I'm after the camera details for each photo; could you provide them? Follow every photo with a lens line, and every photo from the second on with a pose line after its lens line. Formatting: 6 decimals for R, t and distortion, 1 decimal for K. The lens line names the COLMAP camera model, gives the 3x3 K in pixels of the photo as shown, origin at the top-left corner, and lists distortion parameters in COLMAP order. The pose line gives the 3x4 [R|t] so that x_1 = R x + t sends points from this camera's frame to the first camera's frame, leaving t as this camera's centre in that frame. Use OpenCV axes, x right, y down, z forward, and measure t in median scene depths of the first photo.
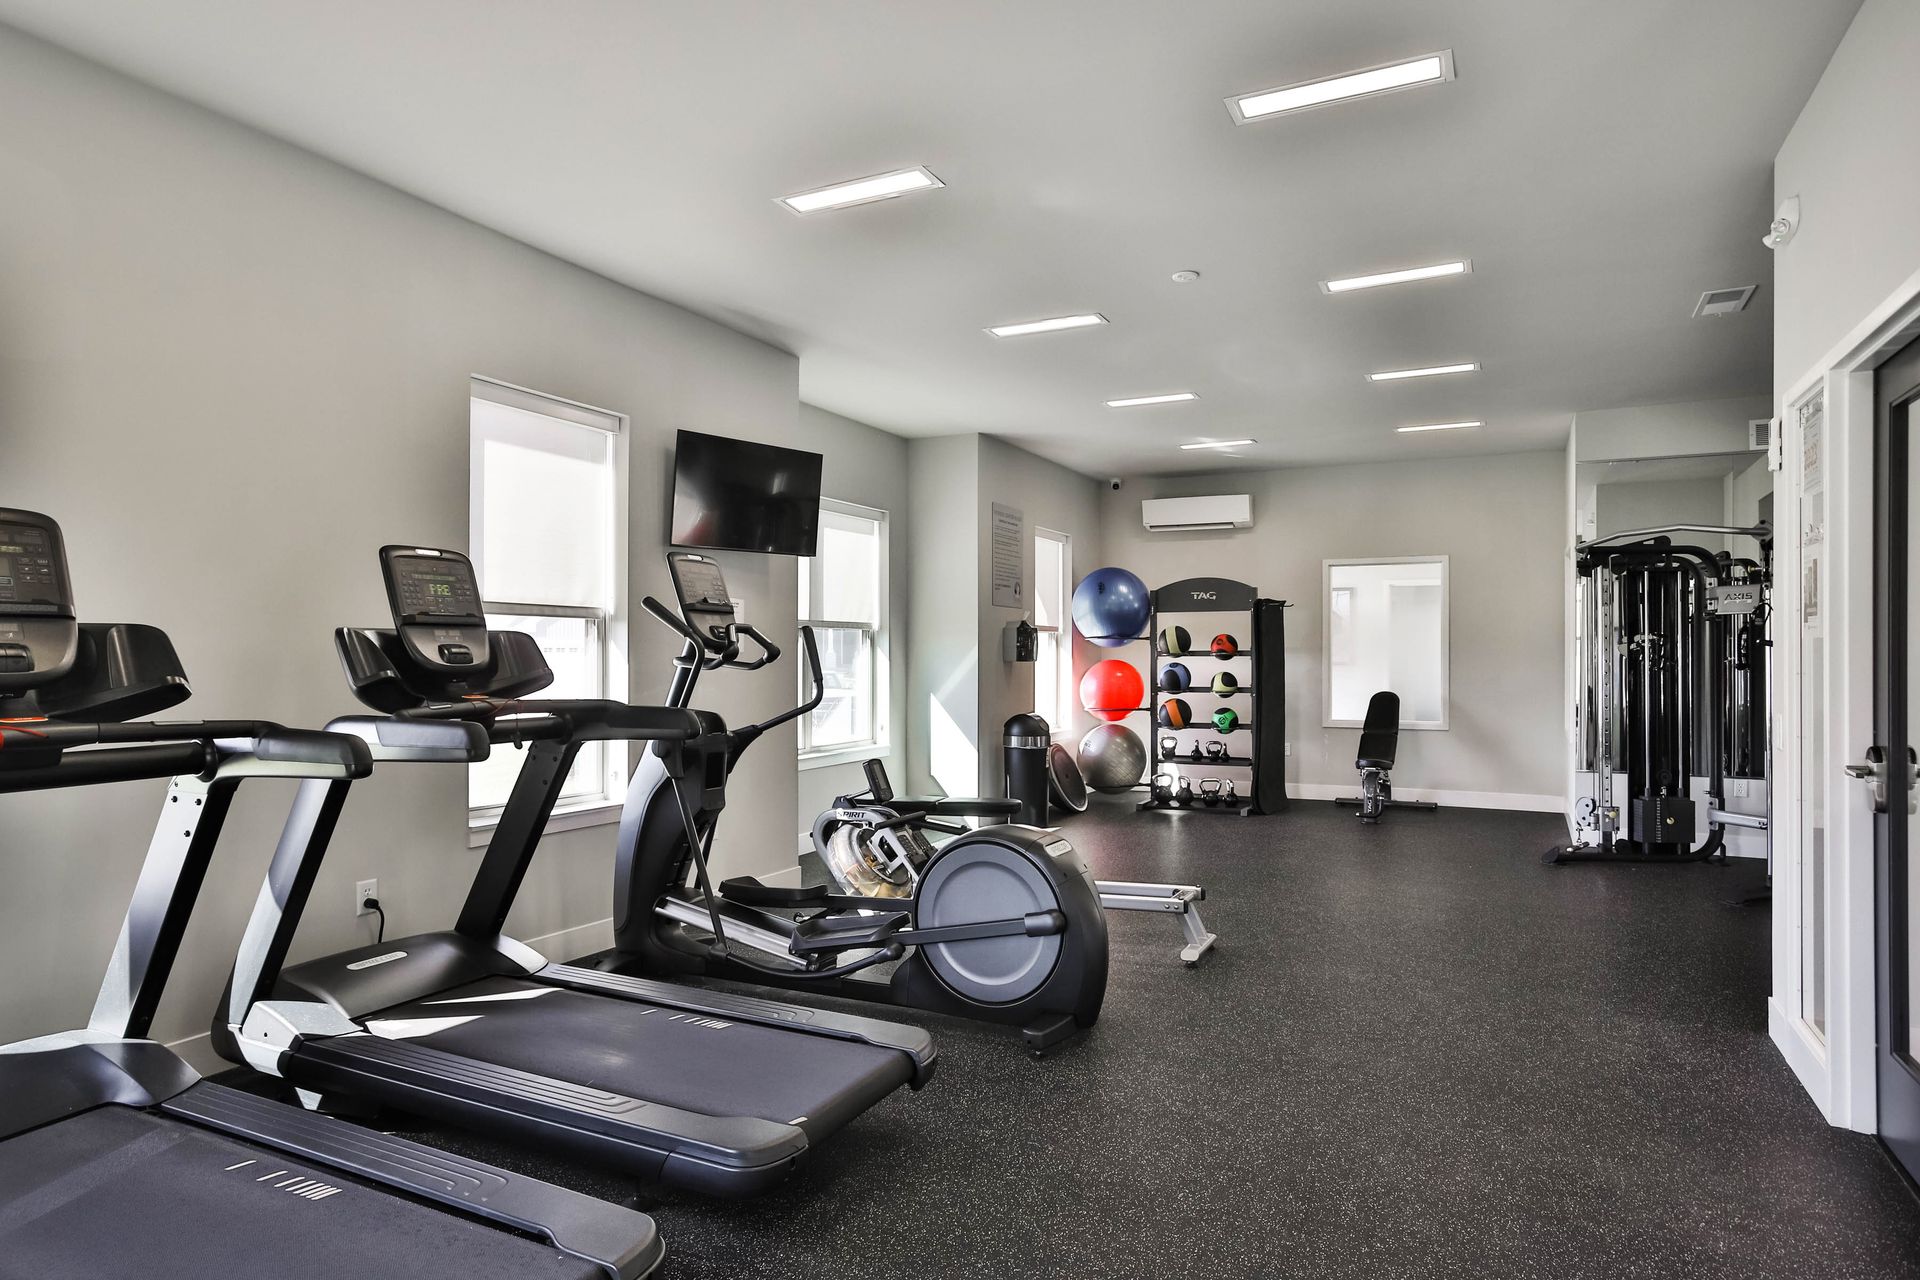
lens RADIAL K [[1116.0, 0, 960.0], [0, 1116.0, 640.0], [0, 0, 1]] dist [0.004096, 0.001707]
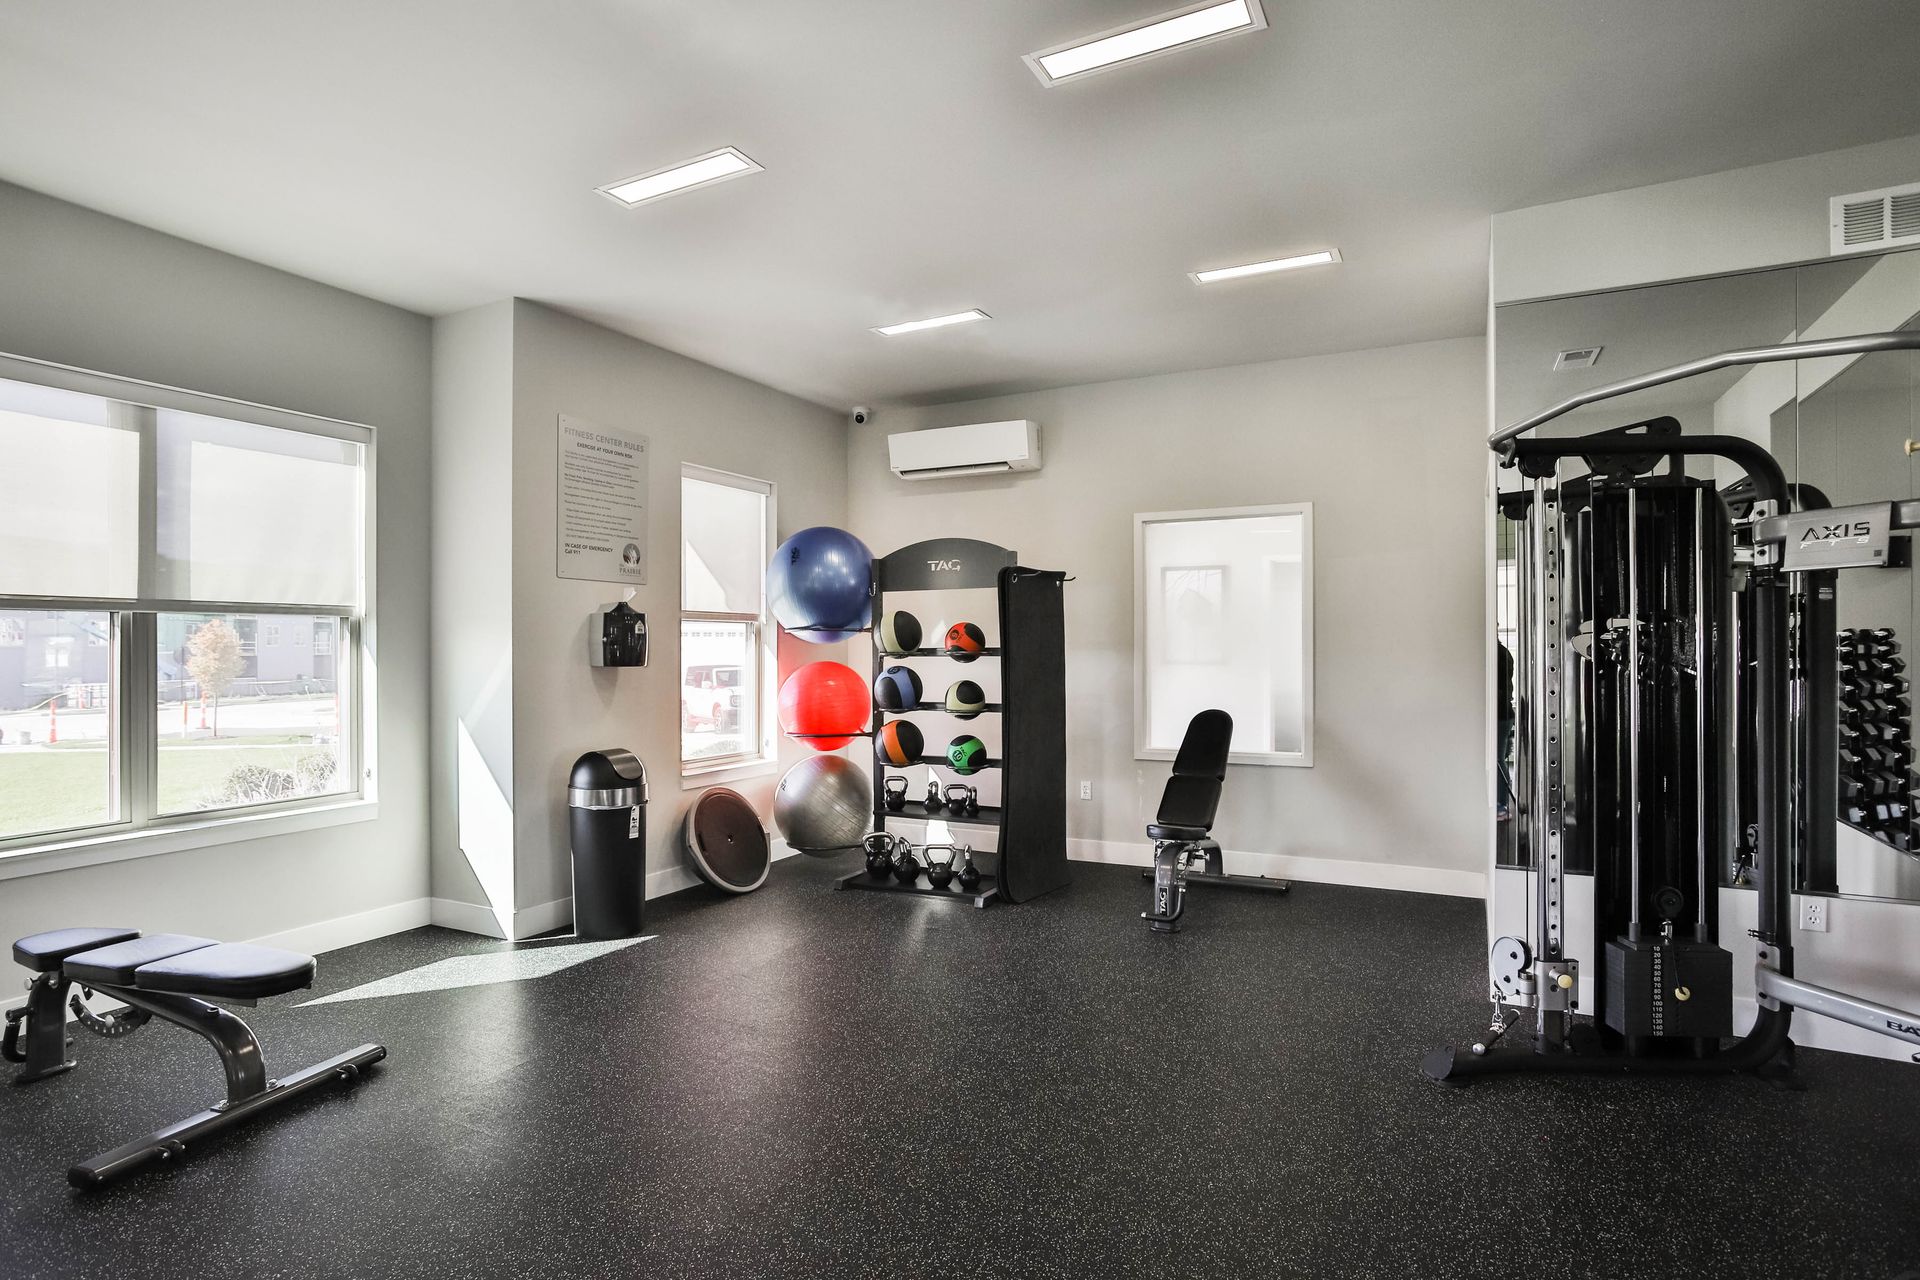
lens RADIAL K [[964.6, 0, 960.0], [0, 964.6, 640.0], [0, 0, 1]] dist [-0.009247, -0.000322]
pose [[0.999526, -0.003832, -0.030545, 0.251742], [0.003987, 0.999979, 0.005040, 0.001981], [0.030525, -0.005159, 0.999521, 0.433361]]
